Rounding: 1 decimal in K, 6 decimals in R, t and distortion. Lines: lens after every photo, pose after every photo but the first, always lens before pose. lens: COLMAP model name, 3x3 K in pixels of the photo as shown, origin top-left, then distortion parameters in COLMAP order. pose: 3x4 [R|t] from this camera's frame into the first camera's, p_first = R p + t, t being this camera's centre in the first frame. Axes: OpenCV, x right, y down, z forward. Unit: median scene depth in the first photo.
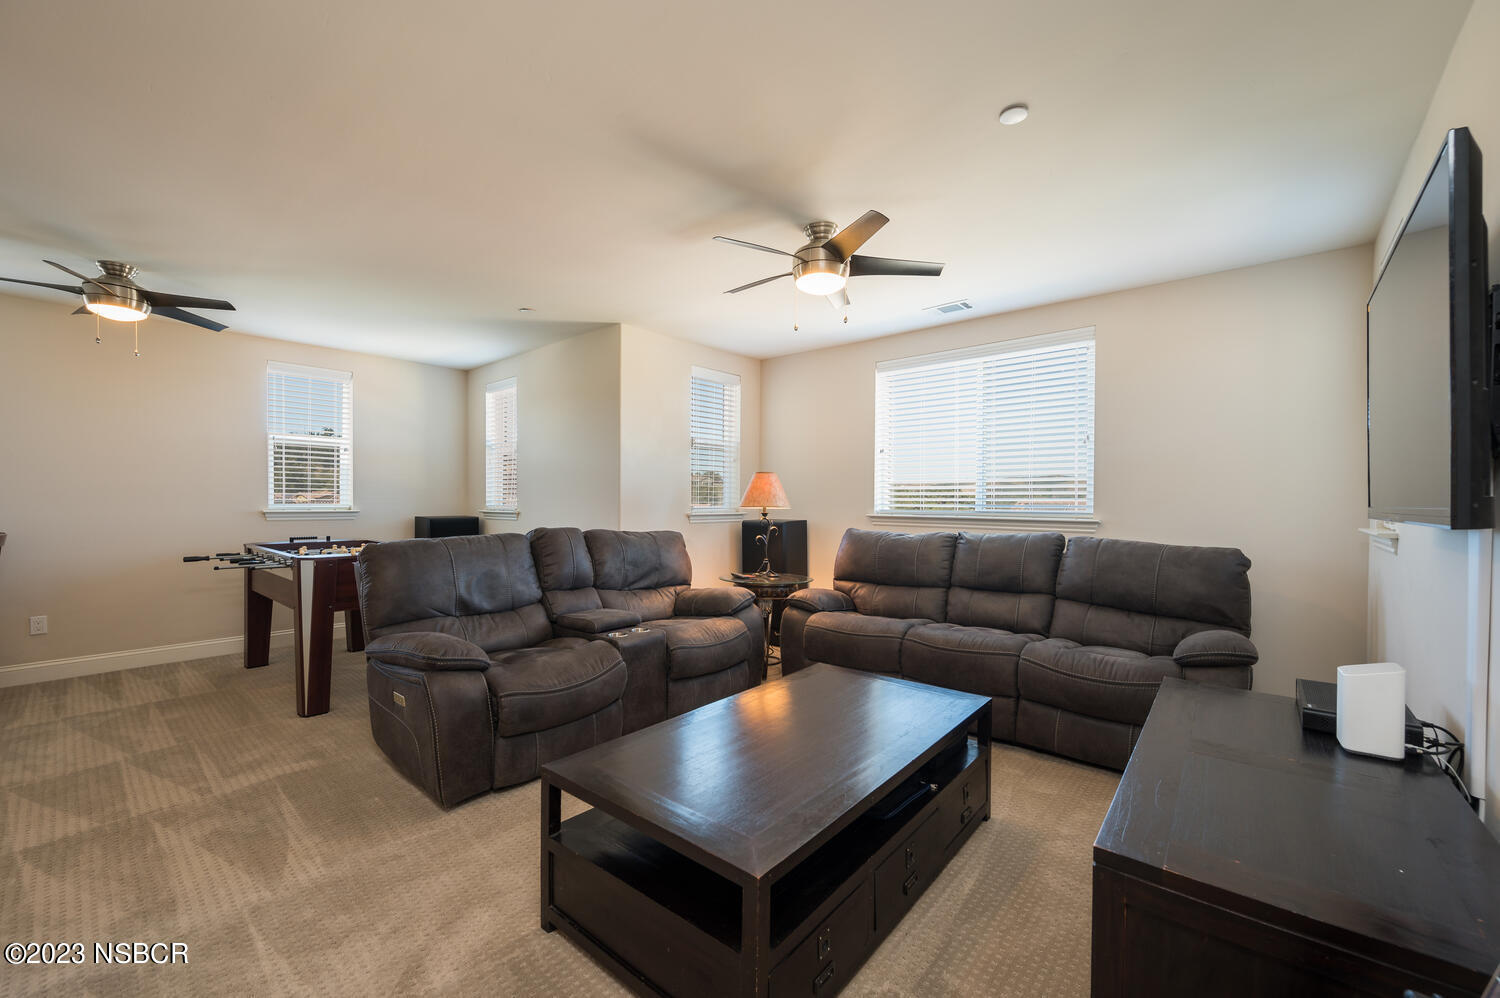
lens RADIAL K [[585.6, 0, 755.7], [0, 585.6, 502.1], [0, 0, 1]] dist [0.000698, -0.000051]
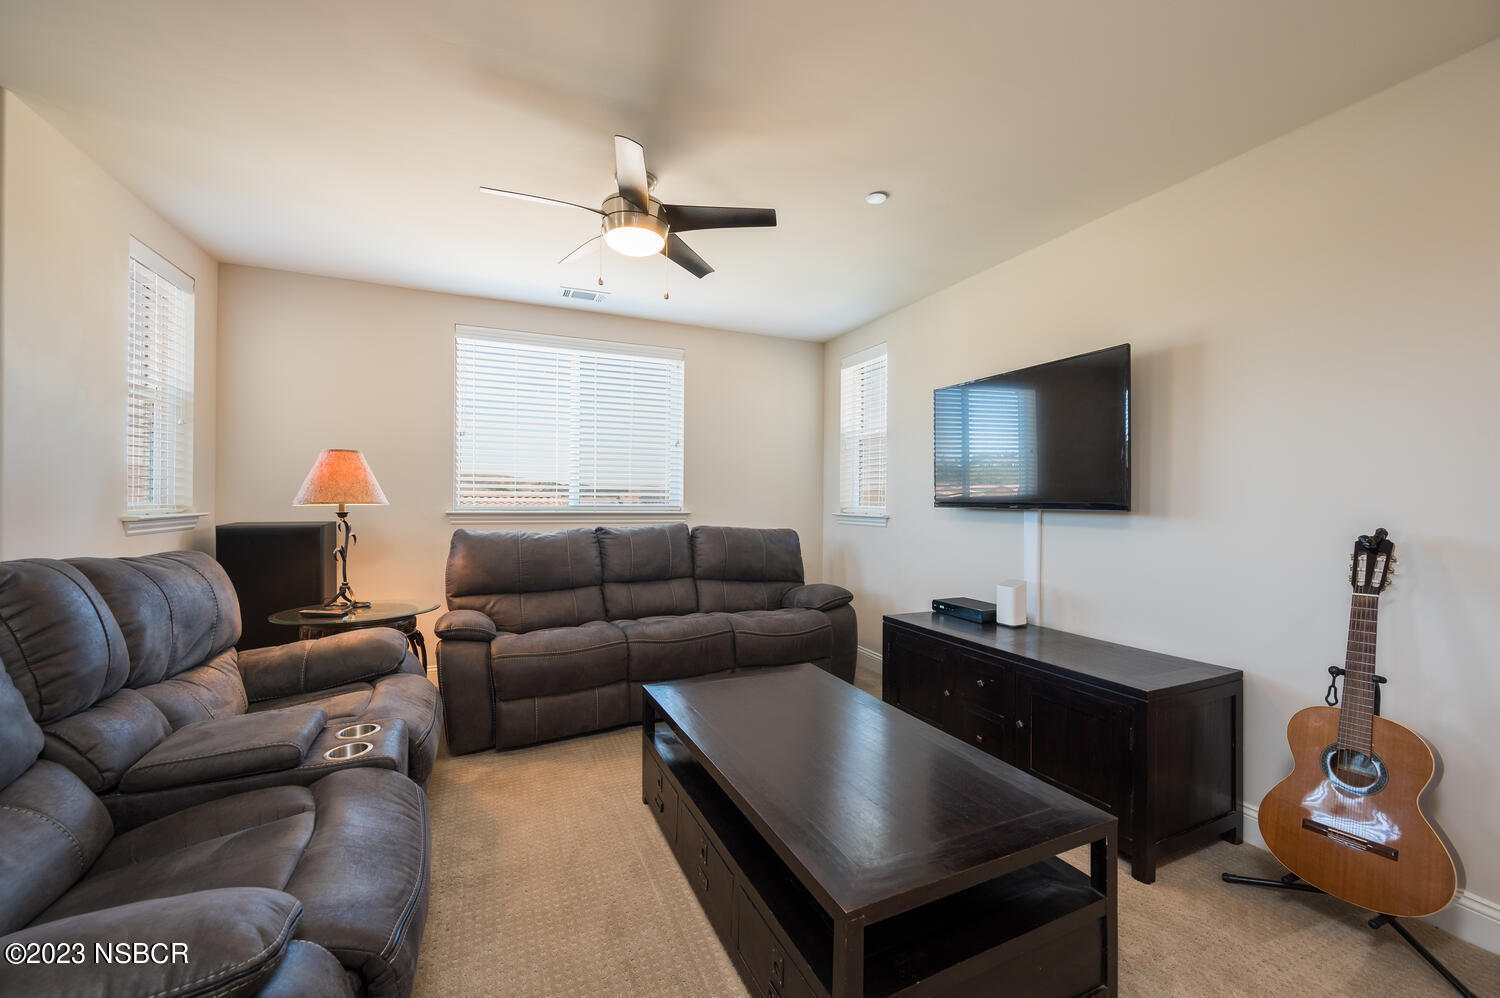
lens RADIAL K [[585.6, 0, 744.8], [0, 585.6, 498.7], [0, 0, 1]] dist [0.000698, -0.000051]
pose [[0.447748, -0.002668, 0.894156, -0.443825], [-0.003325, 0.999984, 0.004648, -0.002191], [-0.894153, -0.005055, 0.447732, 0.360528]]
